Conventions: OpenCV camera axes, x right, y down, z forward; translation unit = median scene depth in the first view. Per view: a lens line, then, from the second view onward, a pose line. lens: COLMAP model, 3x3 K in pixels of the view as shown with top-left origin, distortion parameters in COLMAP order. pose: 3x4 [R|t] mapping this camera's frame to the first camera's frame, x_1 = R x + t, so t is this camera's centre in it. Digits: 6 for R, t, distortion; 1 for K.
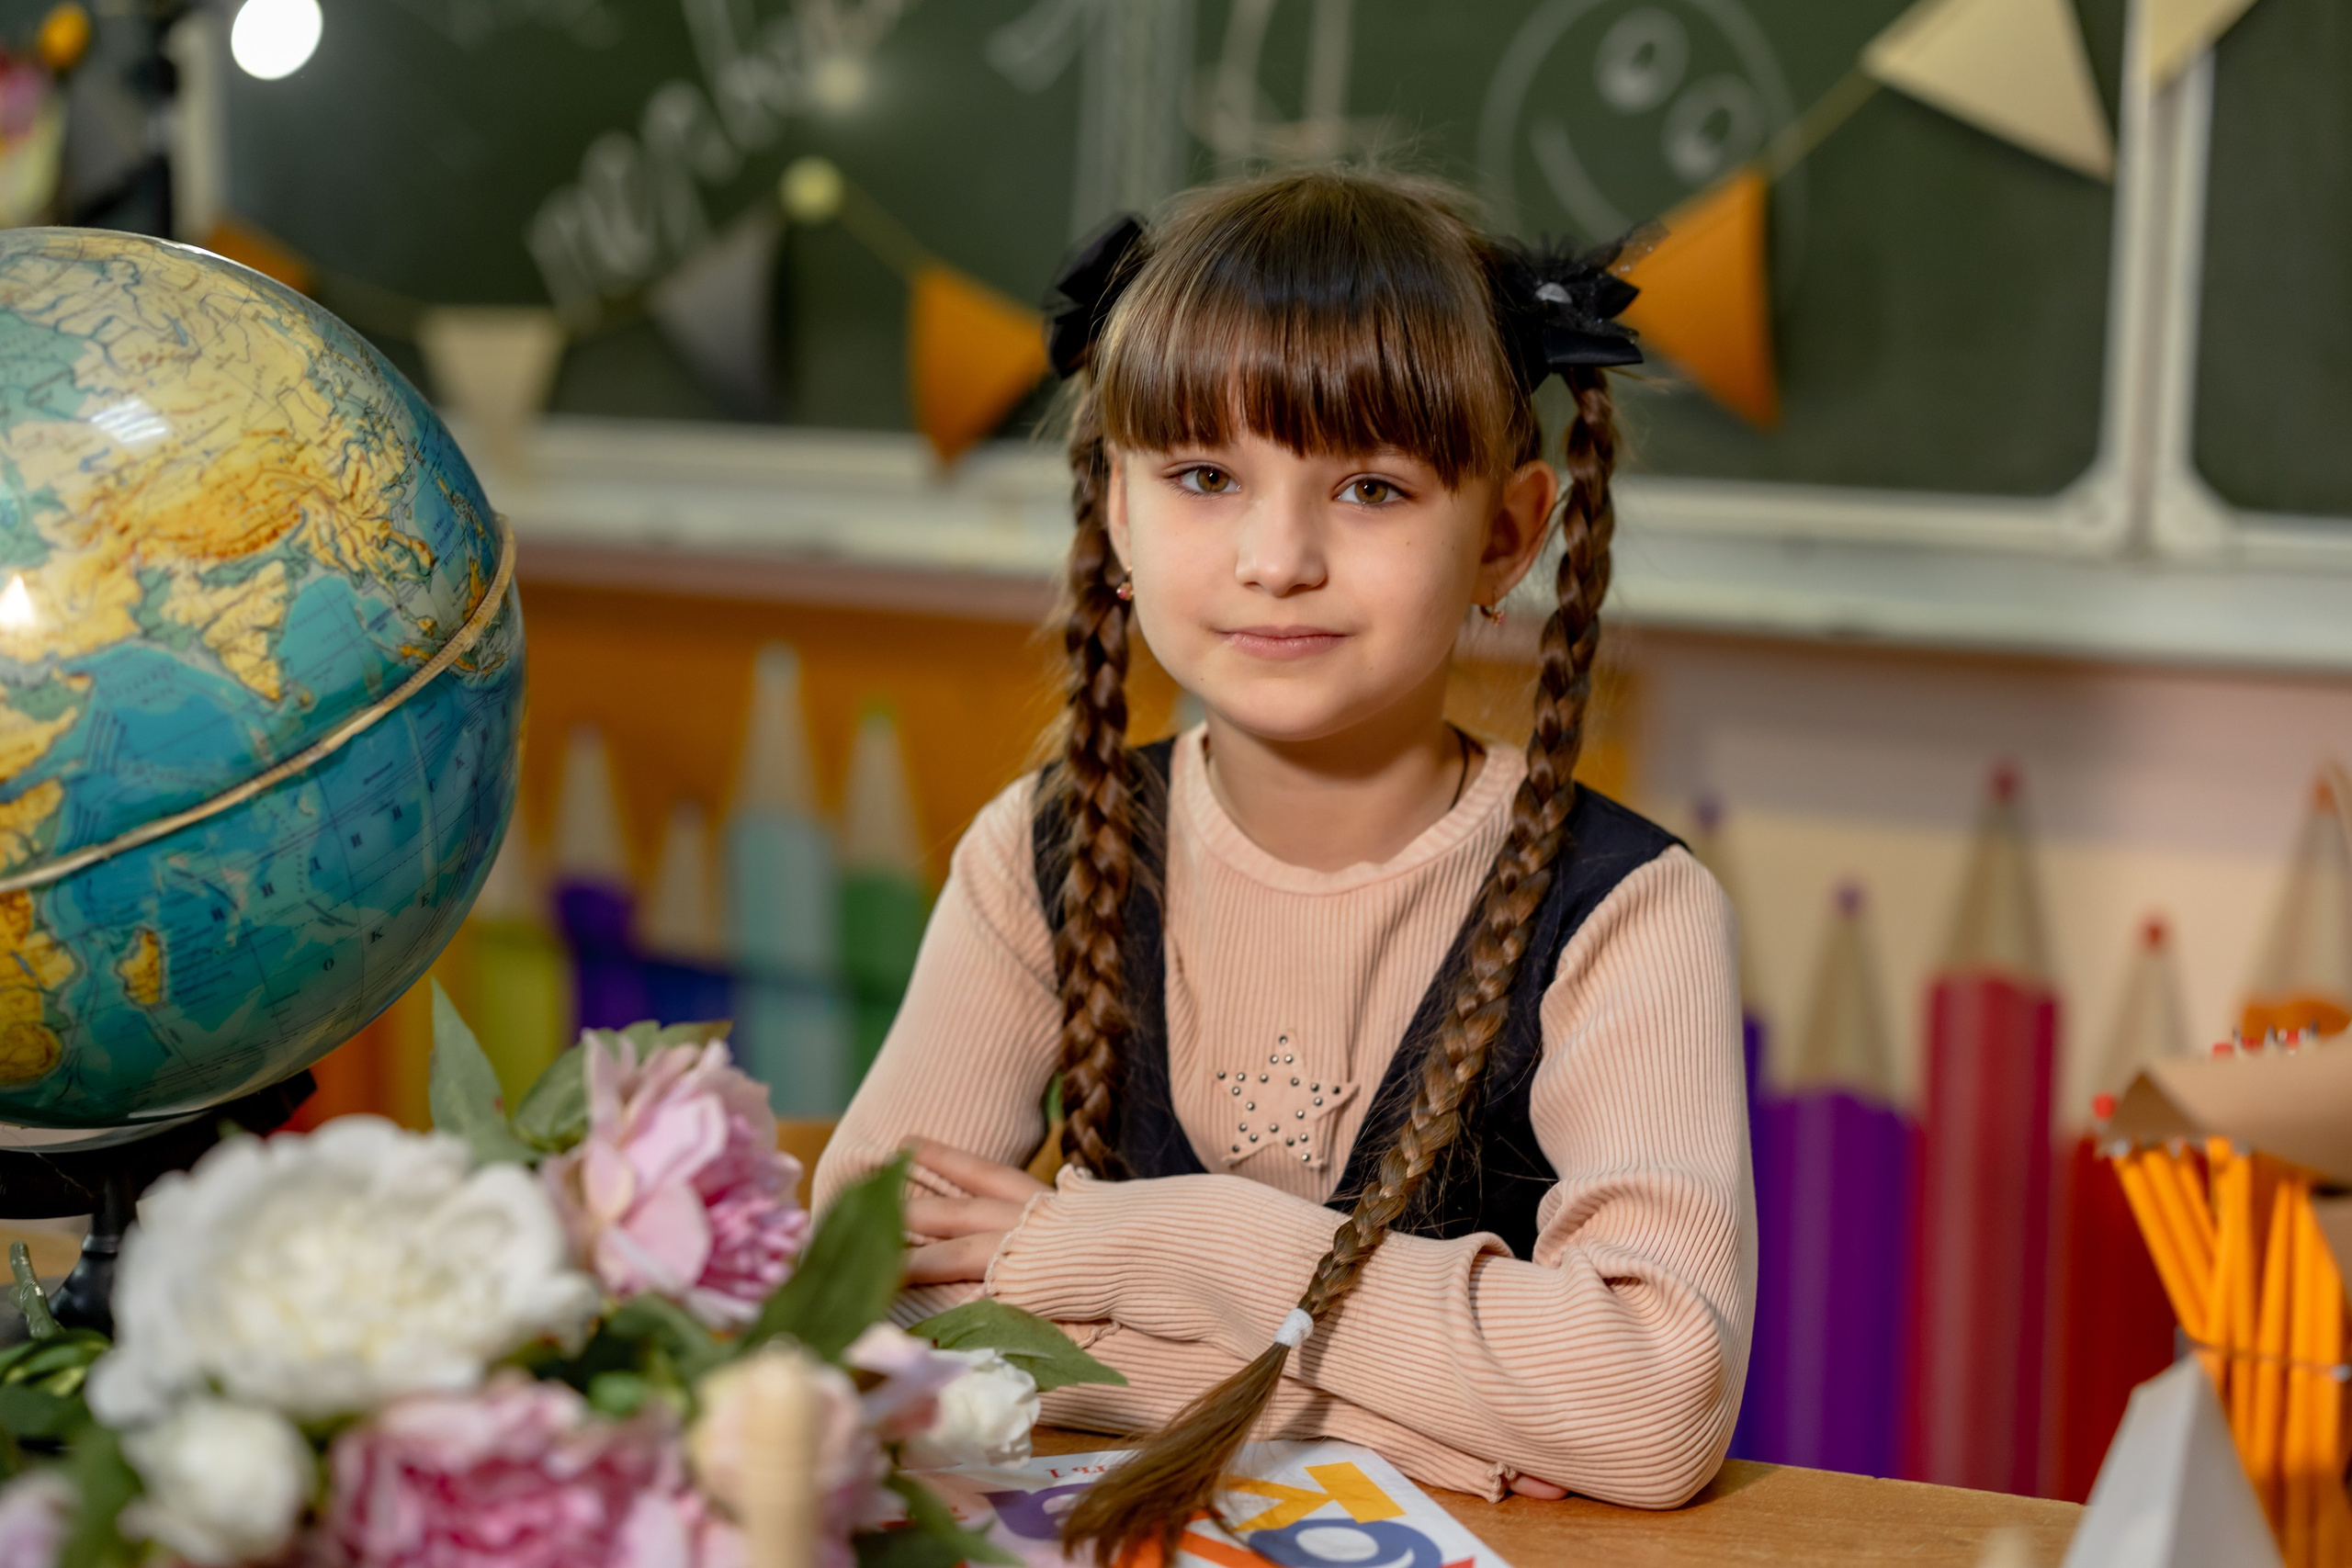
lens RADIAL K [[3471.5, 0, 1165.4], [0, 3471.5, 780.5], [0, 0, 1]] dist [0.005118, 0.000000]
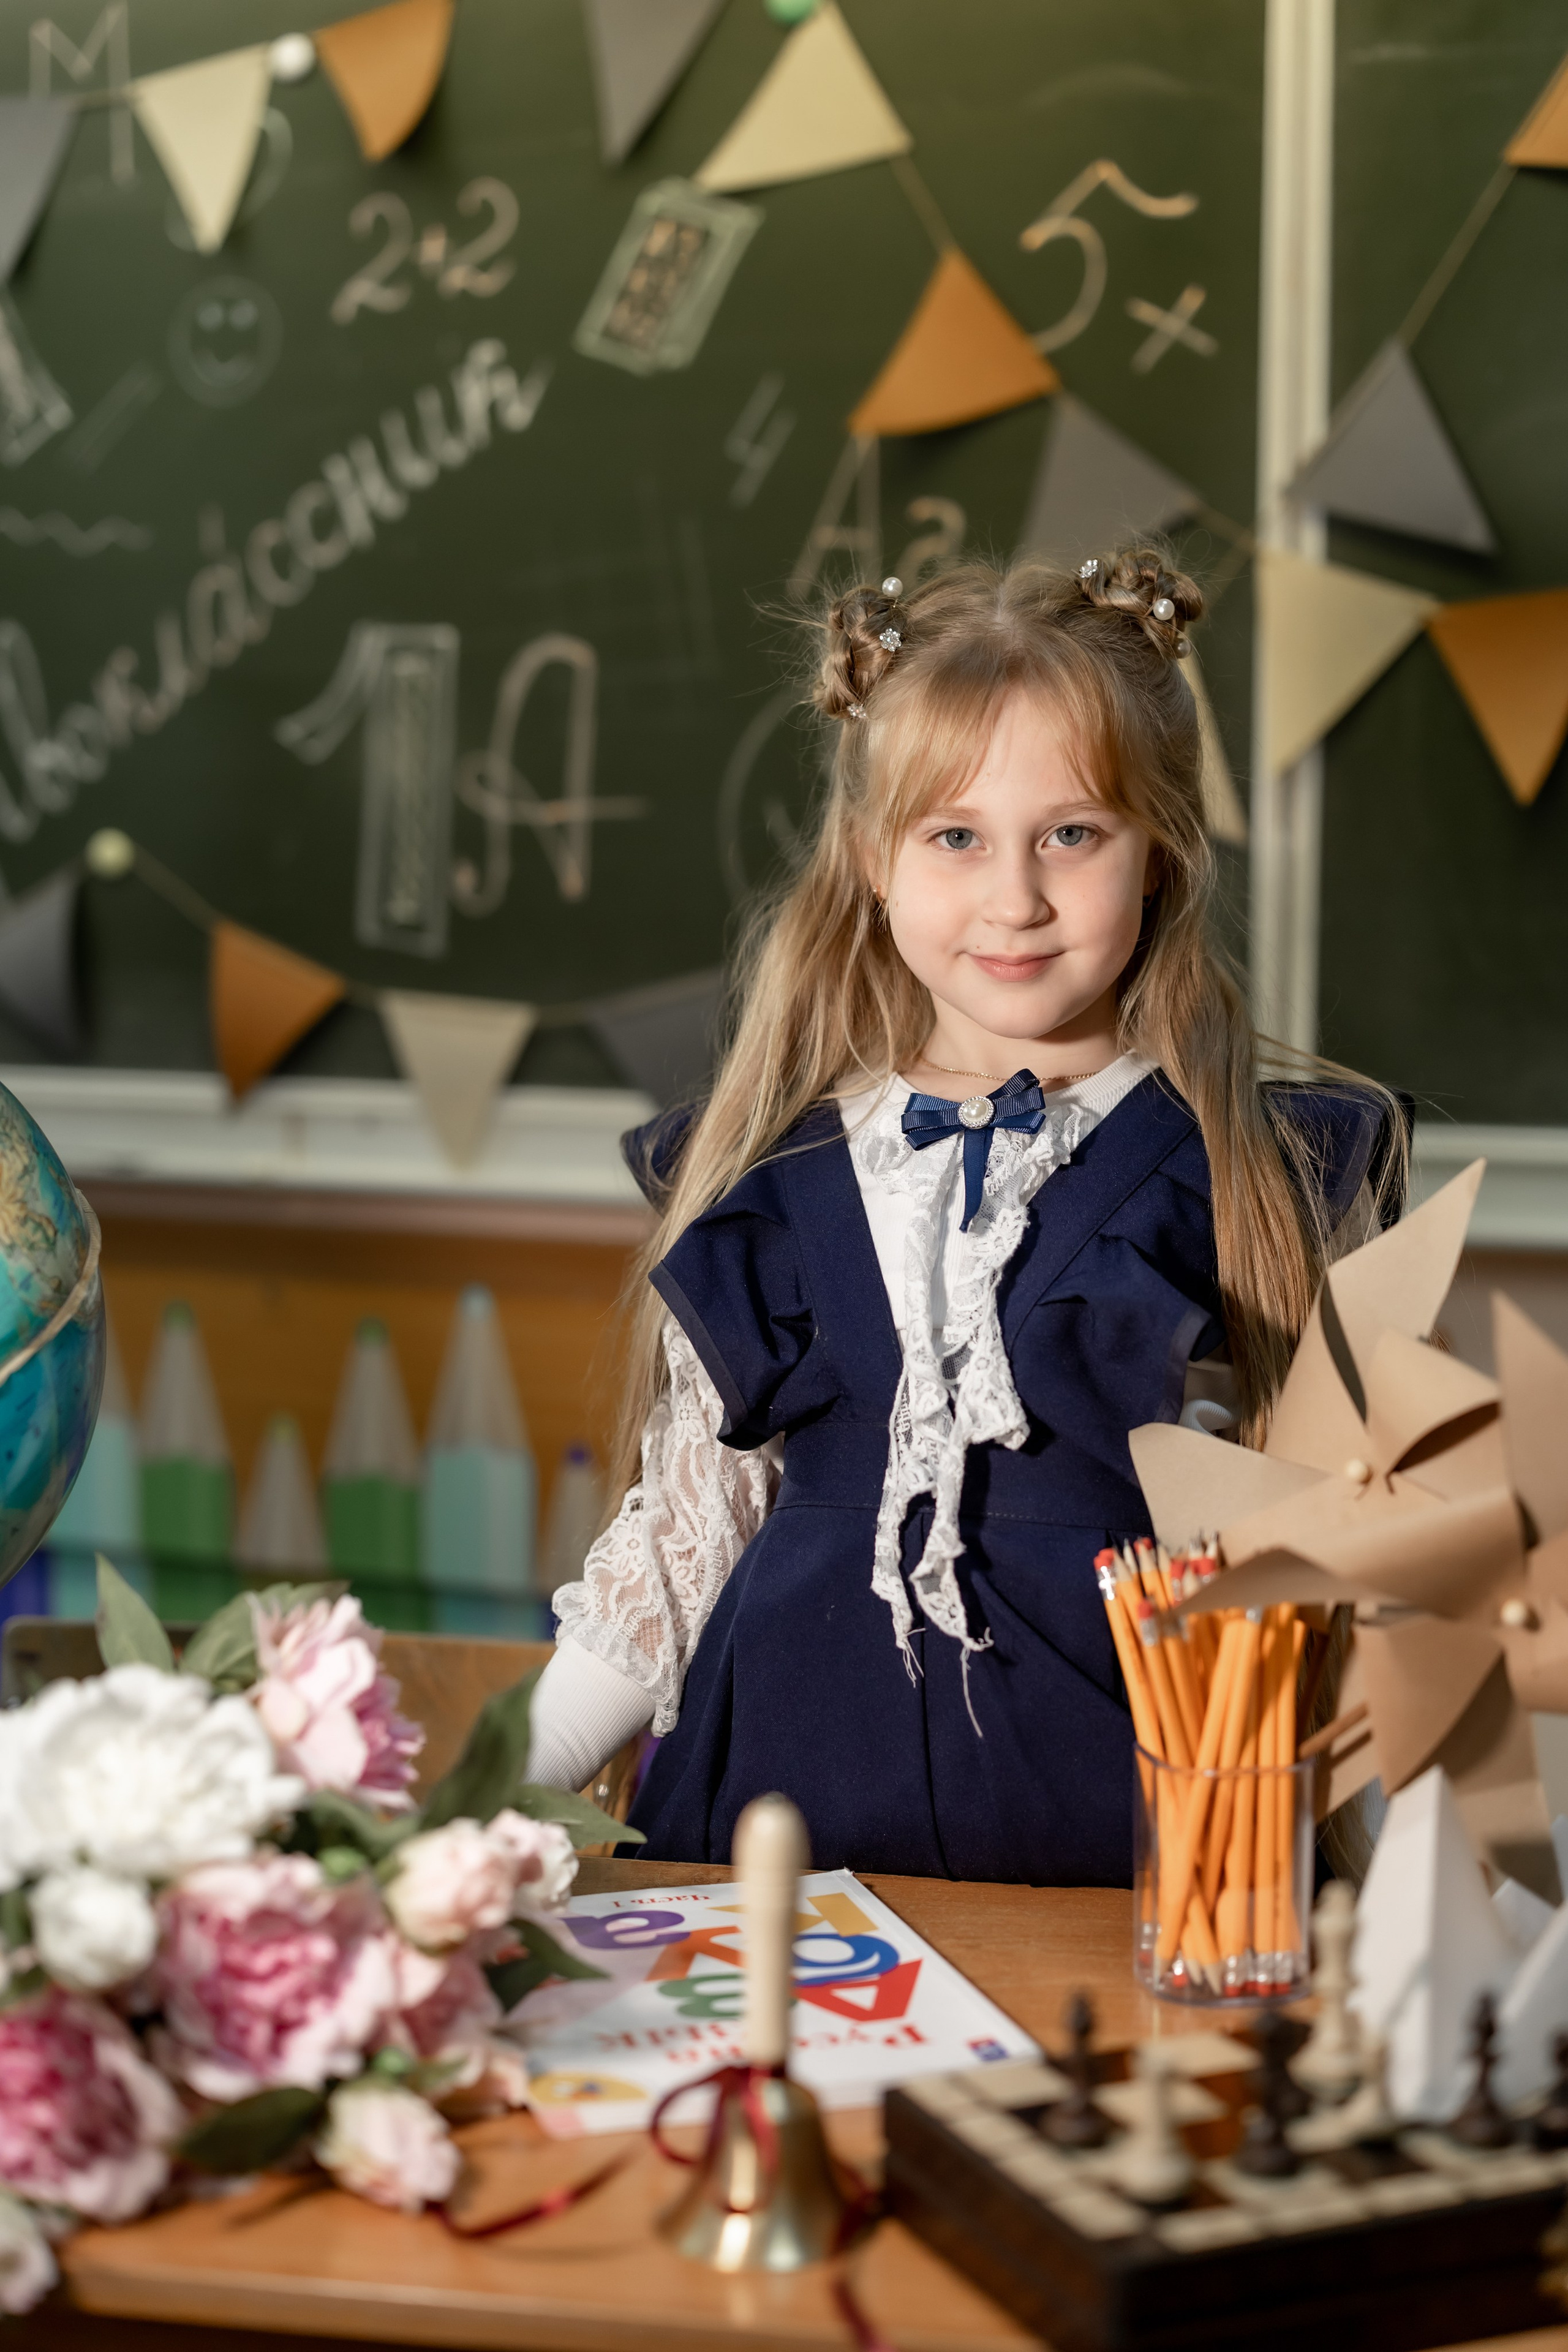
lens RADIAL K [[3471.8, 0, 767.2], [0, 3471.8, 1167.5], [0, 0, 1]] dist [0.005118, 0.000000]
pose [[0.986740, -0.029567, 0.159595, -0.161342], [0.037014, 0.998351, -0.043887, -0.022779], [-0.158034, 0.049212, 0.986207, -0.306022]]
